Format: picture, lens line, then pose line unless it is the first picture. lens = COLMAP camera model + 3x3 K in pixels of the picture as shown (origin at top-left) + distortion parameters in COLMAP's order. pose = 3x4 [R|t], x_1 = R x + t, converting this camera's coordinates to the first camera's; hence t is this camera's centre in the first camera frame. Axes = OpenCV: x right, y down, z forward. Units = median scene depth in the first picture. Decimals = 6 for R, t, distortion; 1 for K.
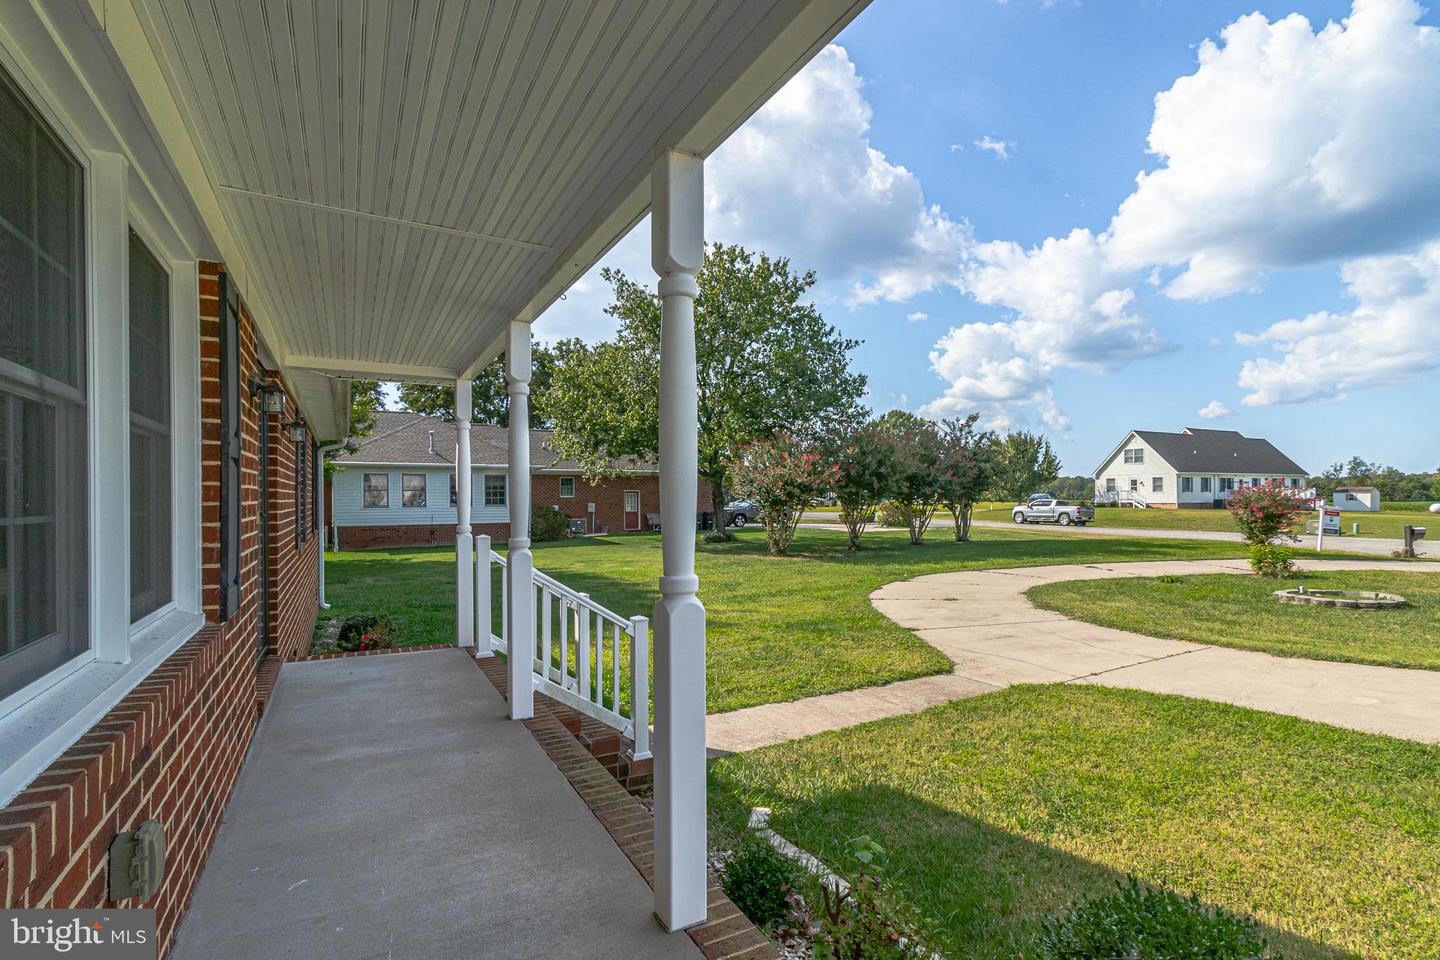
lens RADIAL K [[688.3, 0, 726.8], [0, 688.3, 510.1], [0, 0, 1]] dist [0.003030, 0.001709]
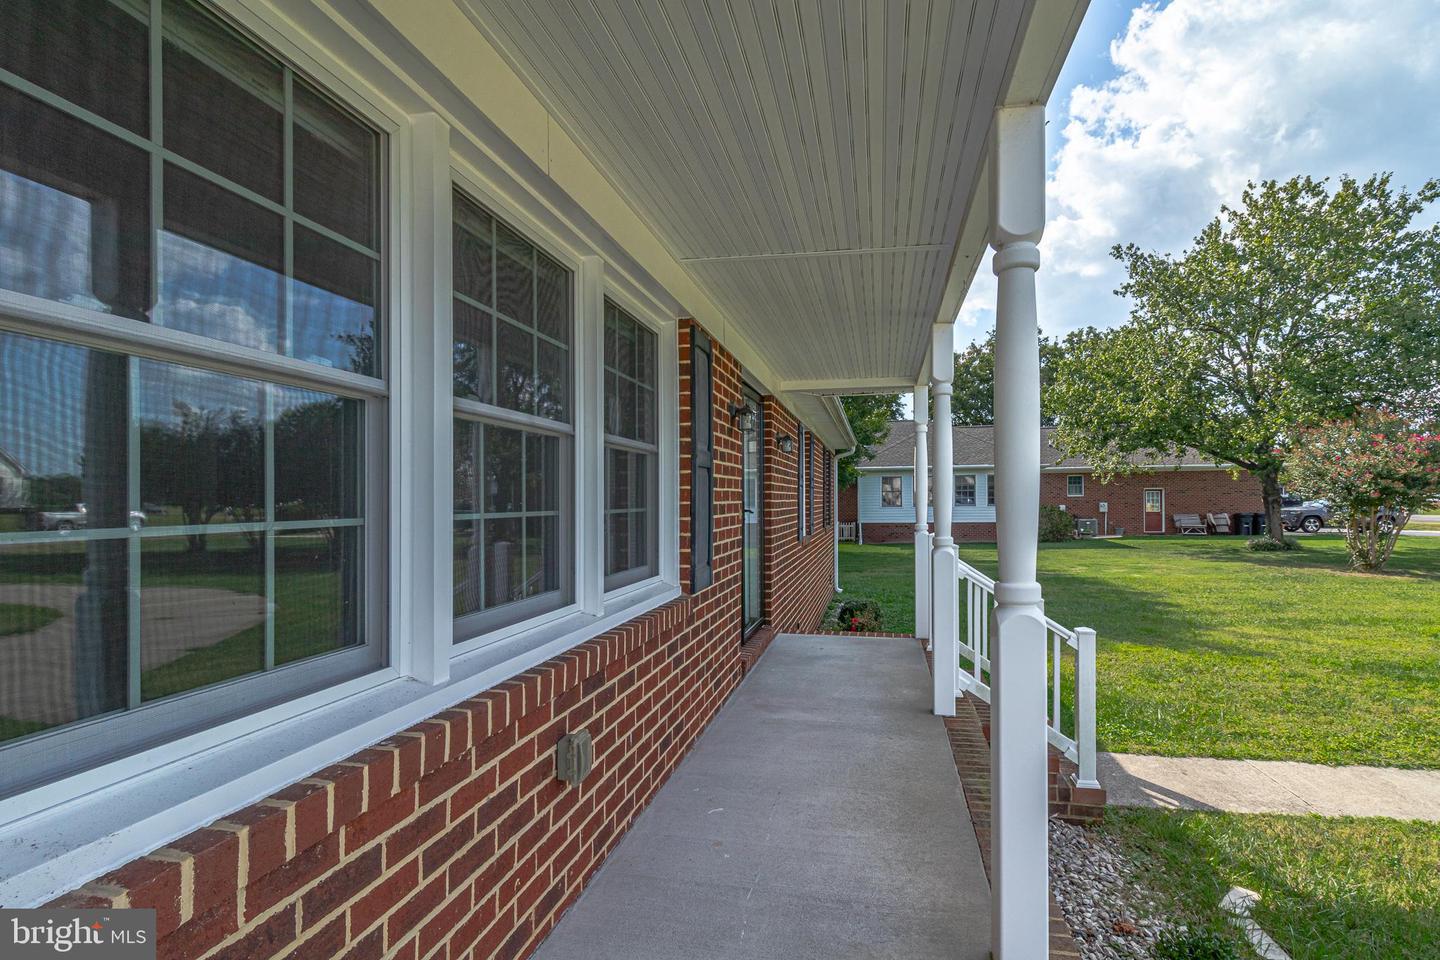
lens RADIAL K [[674.7, 0, 764.7], [0, 674.7, 508.9], [0, 0, 1]] dist [0.000444, 0.004845]
pose [[0.783955, 0.004271, -0.620803, 0.020387], [-0.004958, 0.999988, 0.000618, 0.000040], [0.620798, 0.002593, 0.783966, 0.010803]]
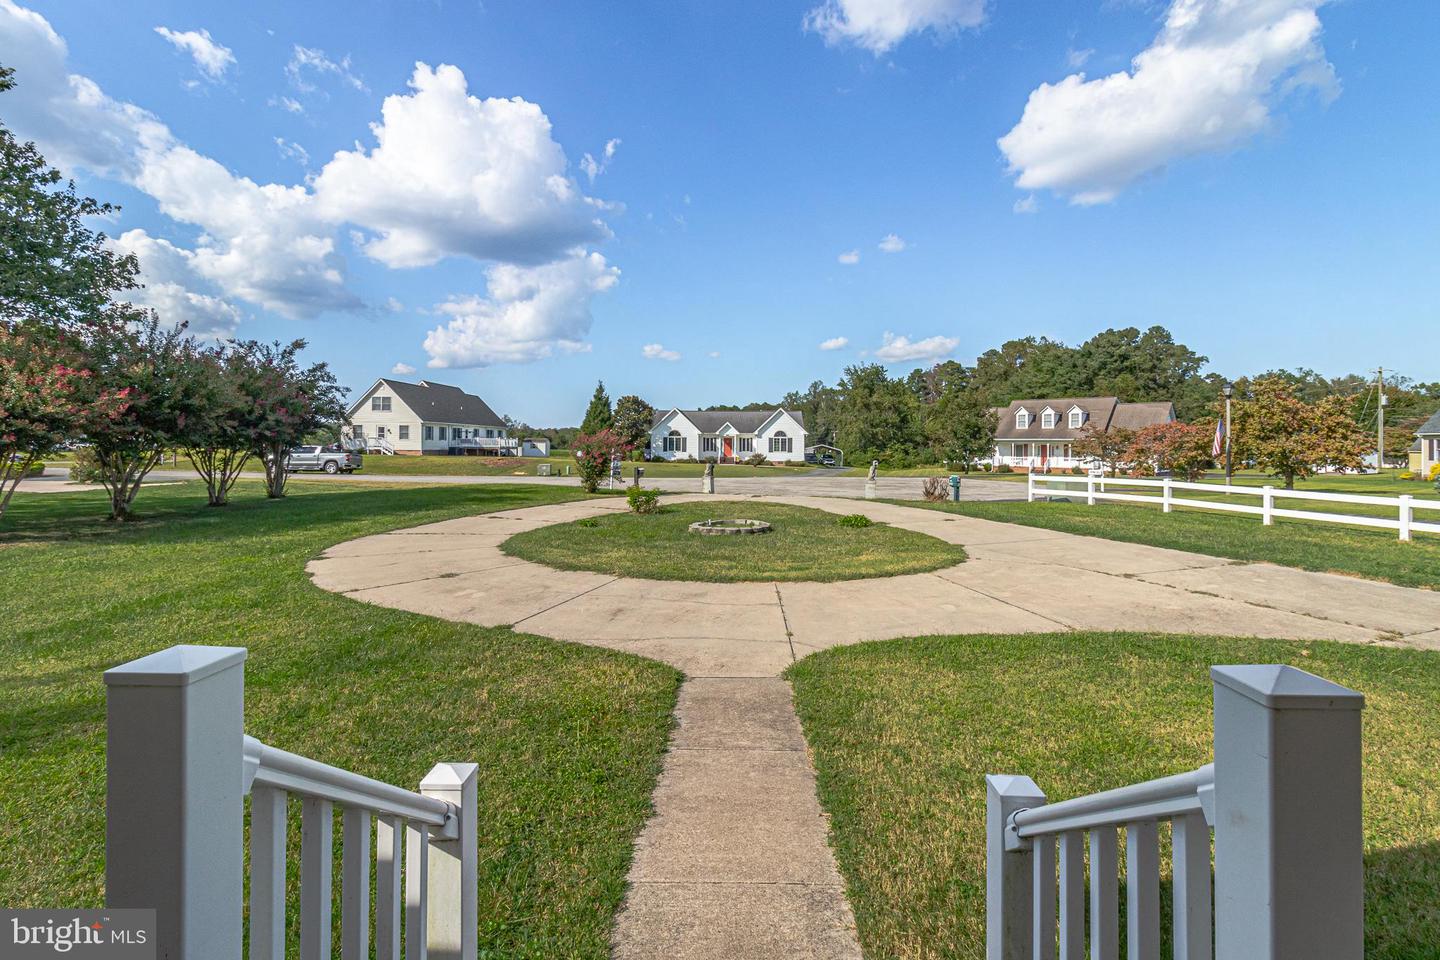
lens RADIAL K [[692.2, 0, 717.9], [0, 692.2, 445.2], [0, 0, 1]] dist [0.001197, 0.000019]
pose [[0.513809, 0.007981, 0.857868, -0.109280], [0.006892, 0.999886, -0.013430, -0.001068], [-0.857877, 0.012813, 0.513695, 0.210526]]
